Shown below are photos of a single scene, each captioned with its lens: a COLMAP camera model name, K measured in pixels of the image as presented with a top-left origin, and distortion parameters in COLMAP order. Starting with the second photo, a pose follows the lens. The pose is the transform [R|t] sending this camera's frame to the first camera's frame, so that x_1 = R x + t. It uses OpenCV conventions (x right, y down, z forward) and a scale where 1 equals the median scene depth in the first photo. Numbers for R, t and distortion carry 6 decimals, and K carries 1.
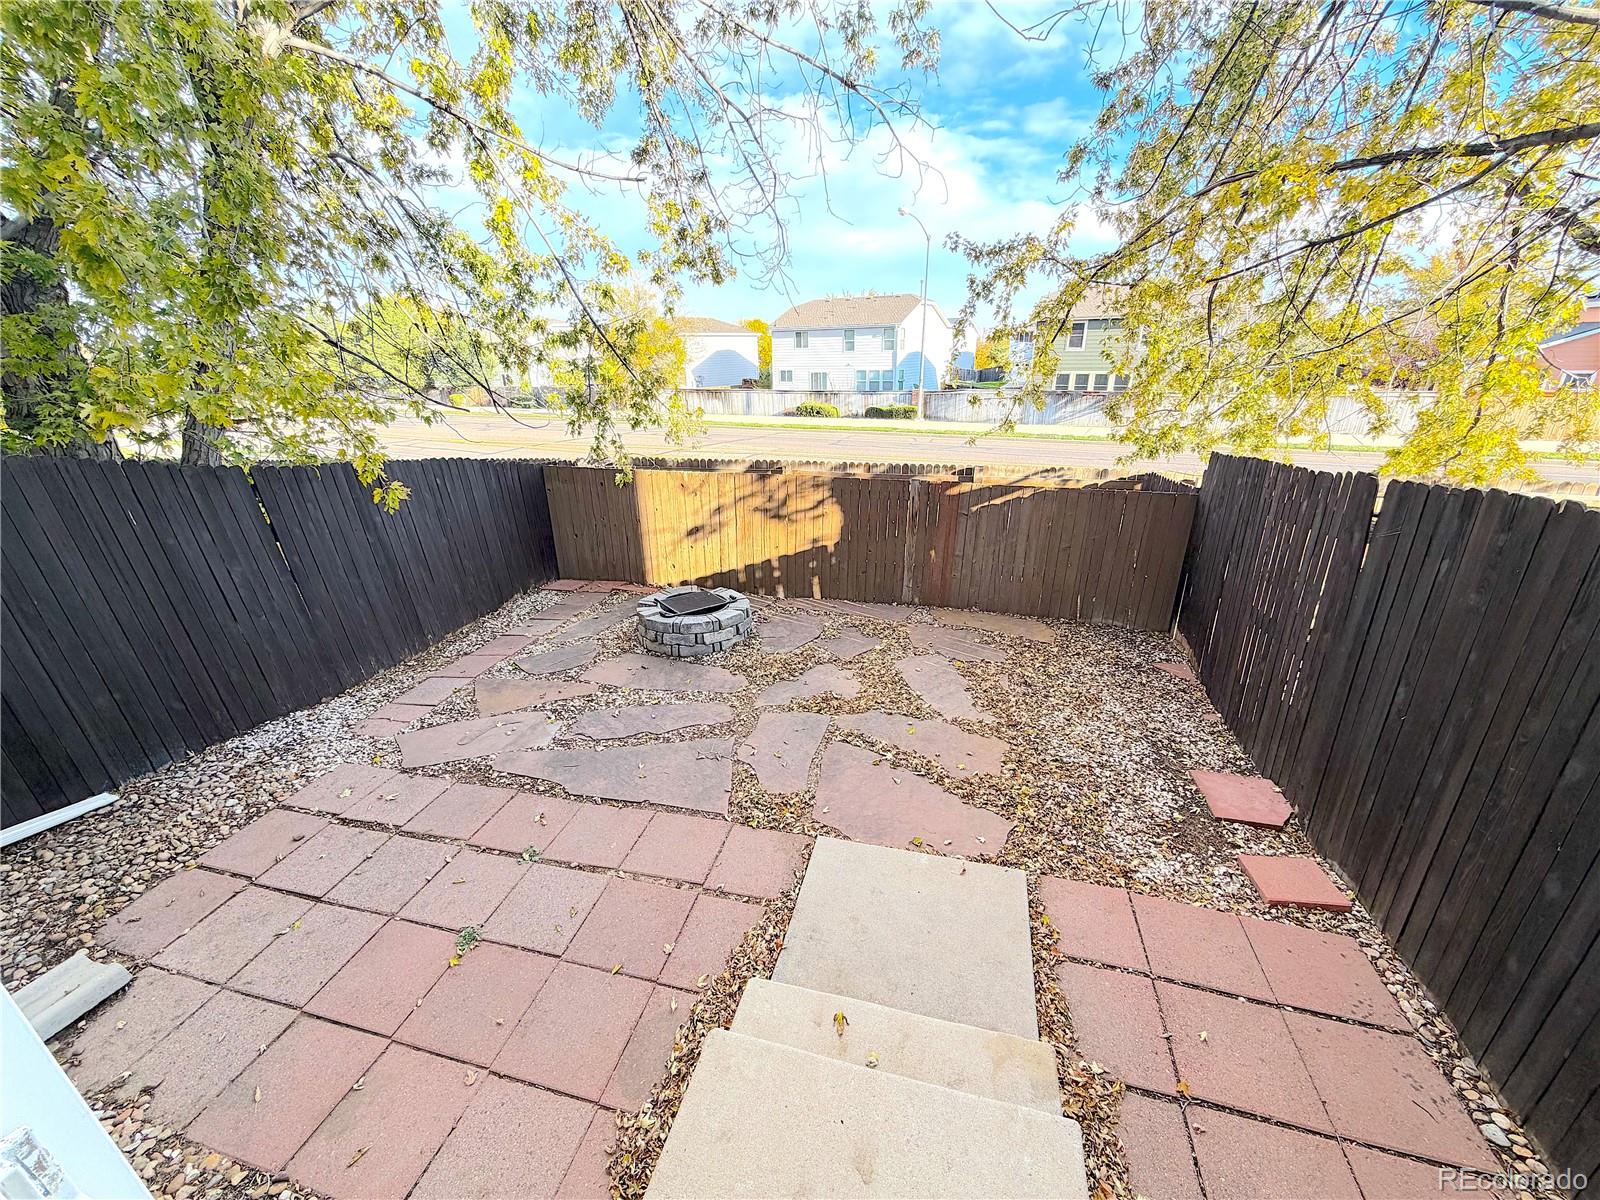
lens RADIAL K [[635.3, 0, 798.0], [0, 635.3, 596.5], [0, 0, 1]] dist [-0.001065, 0.000487]
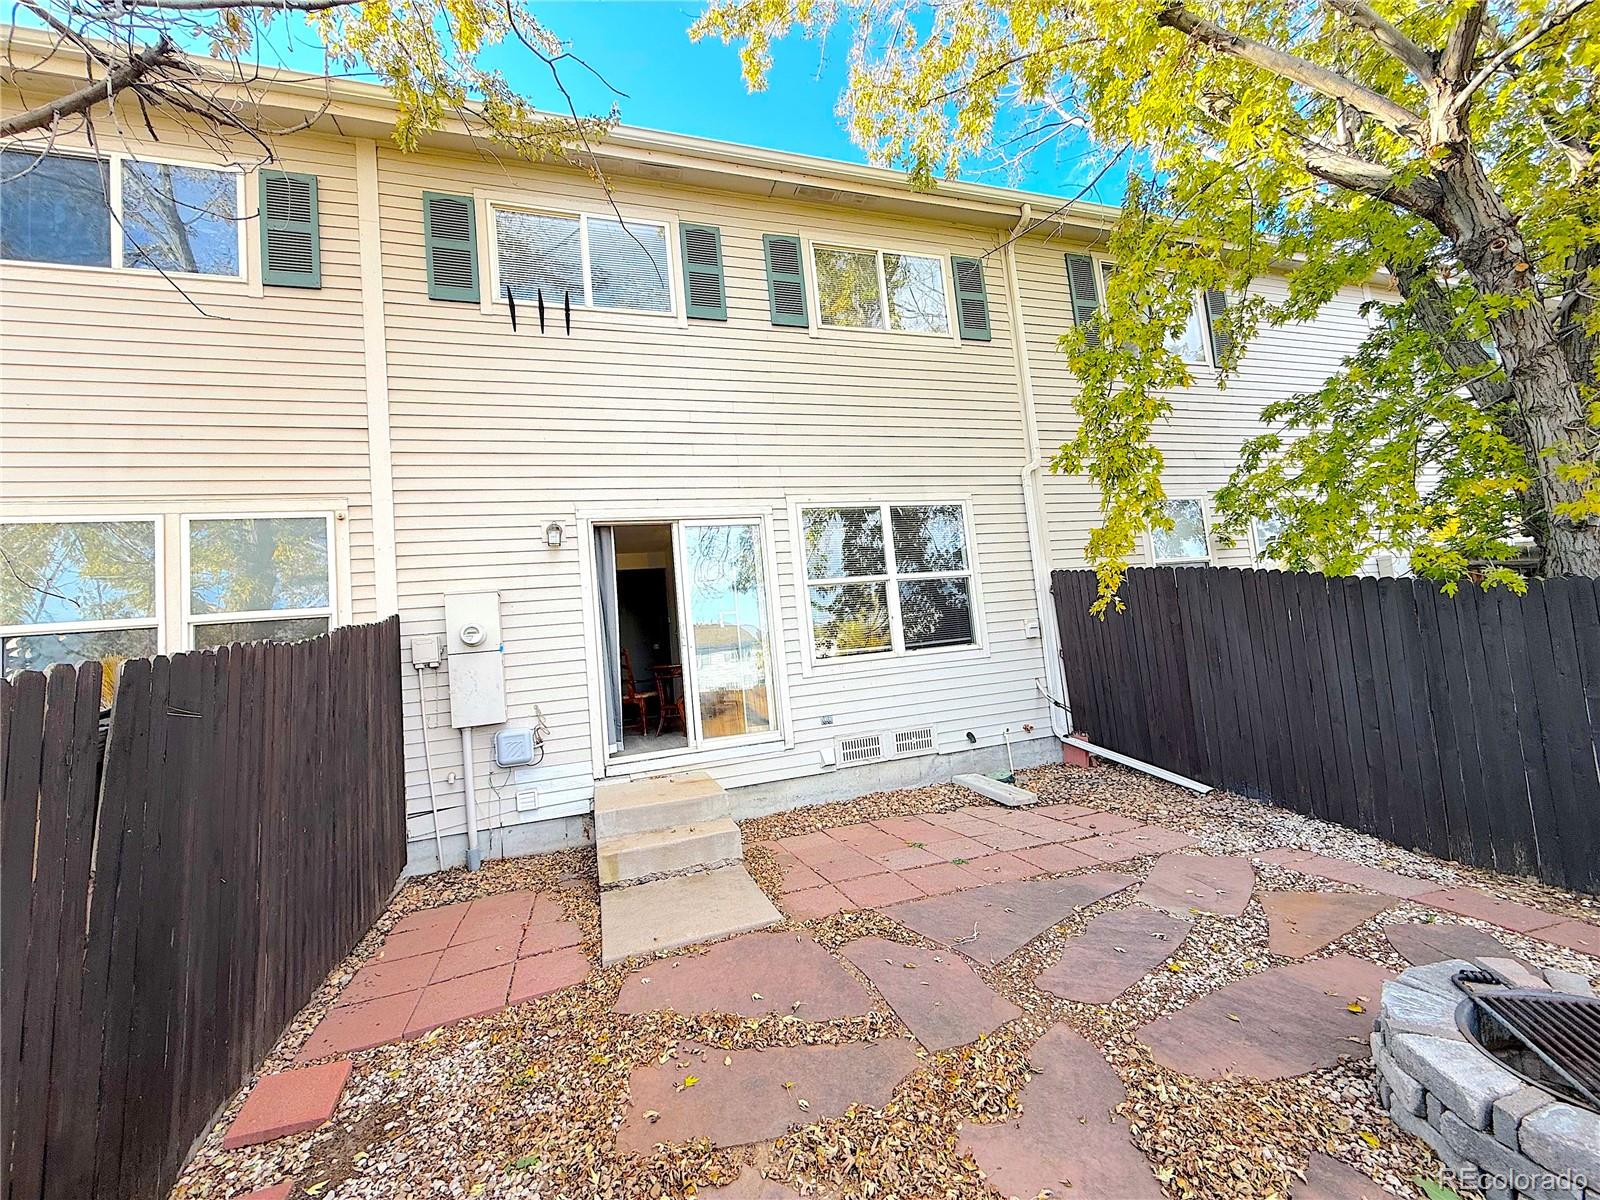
lens RADIAL K [[635.3, 0, 791.6], [0, 635.3, 599.9], [0, 0, 1]] dist [-0.001065, 0.000487]
pose [[-0.831784, 0.056976, -0.552167, 0.285335], [-0.094730, 0.965557, 0.242334, -0.207136], [0.546956, 0.253876, -0.797738, 0.820492]]
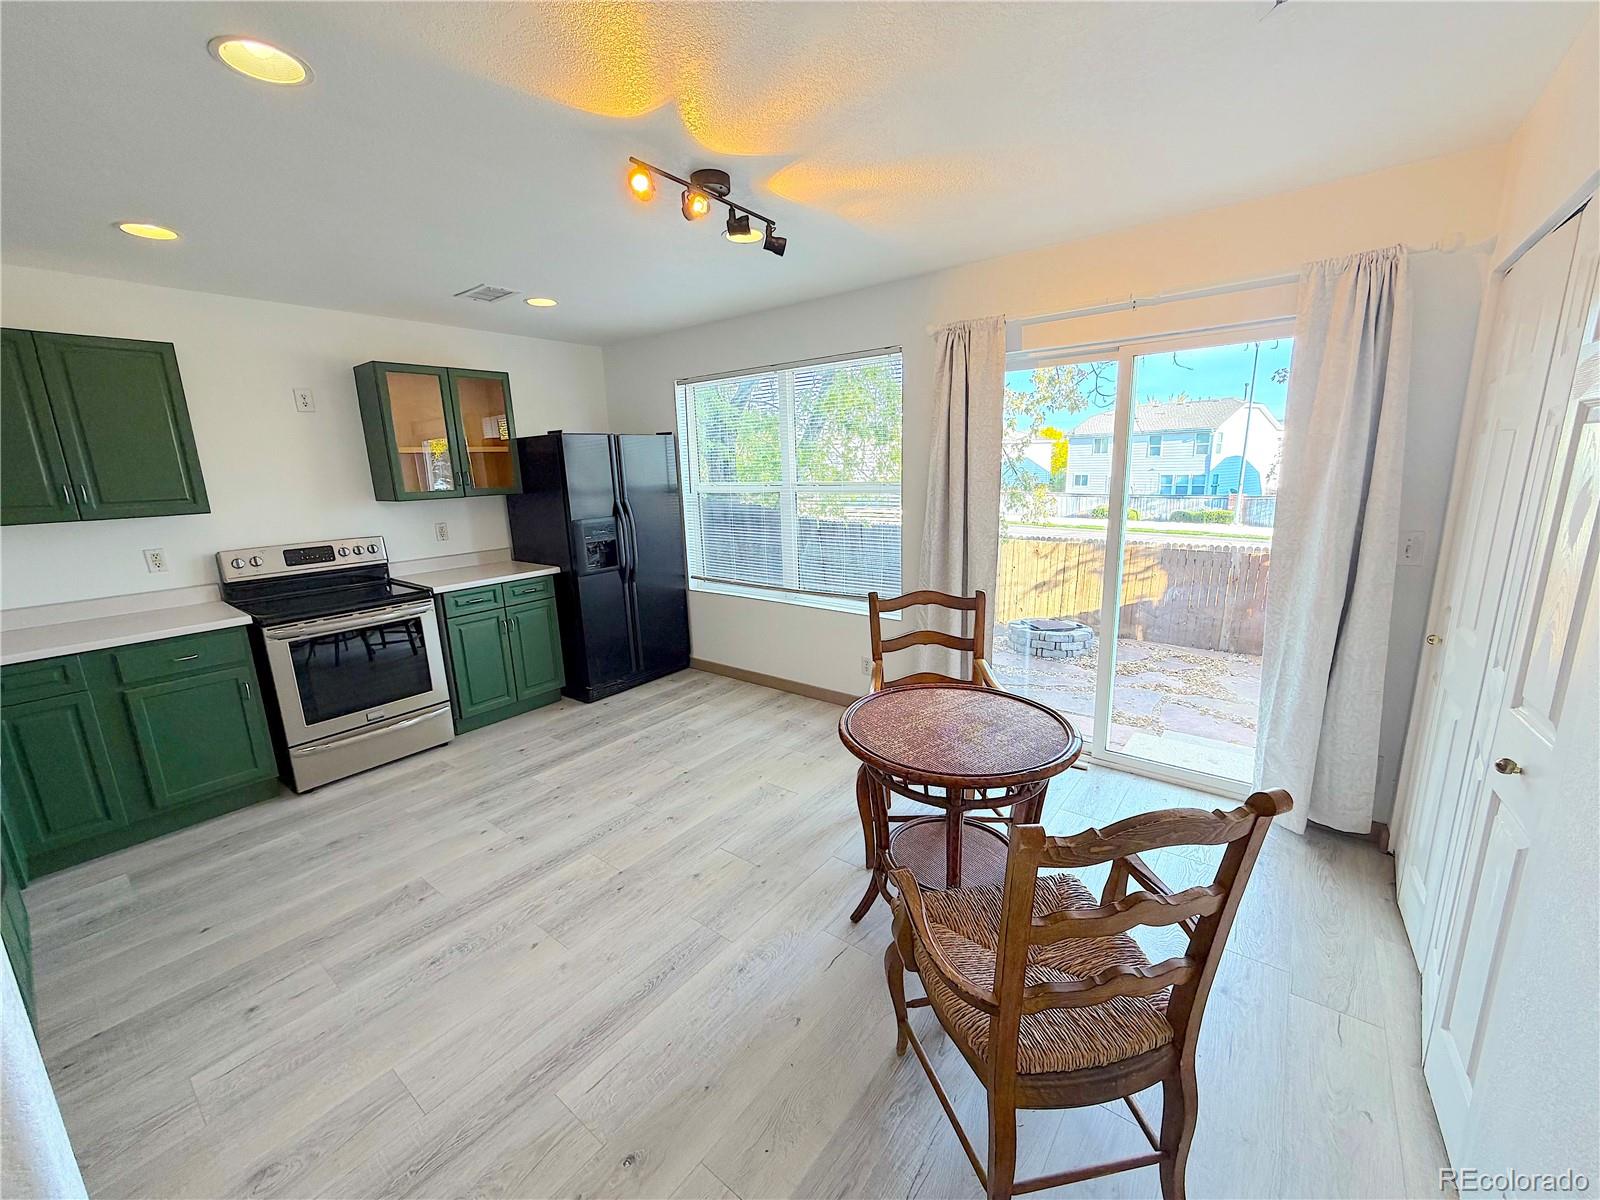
lens RADIAL K [[635.3, 0, 792.9], [0, 635.3, 599.3], [0, 0, 1]] dist [-0.001065, 0.000487]
pose [[0.911615, 0.077668, -0.403641, -0.101485], [-0.137179, 0.983173, -0.120636, 0.174684], [0.387479, 0.165344, 0.906930, -0.465465]]
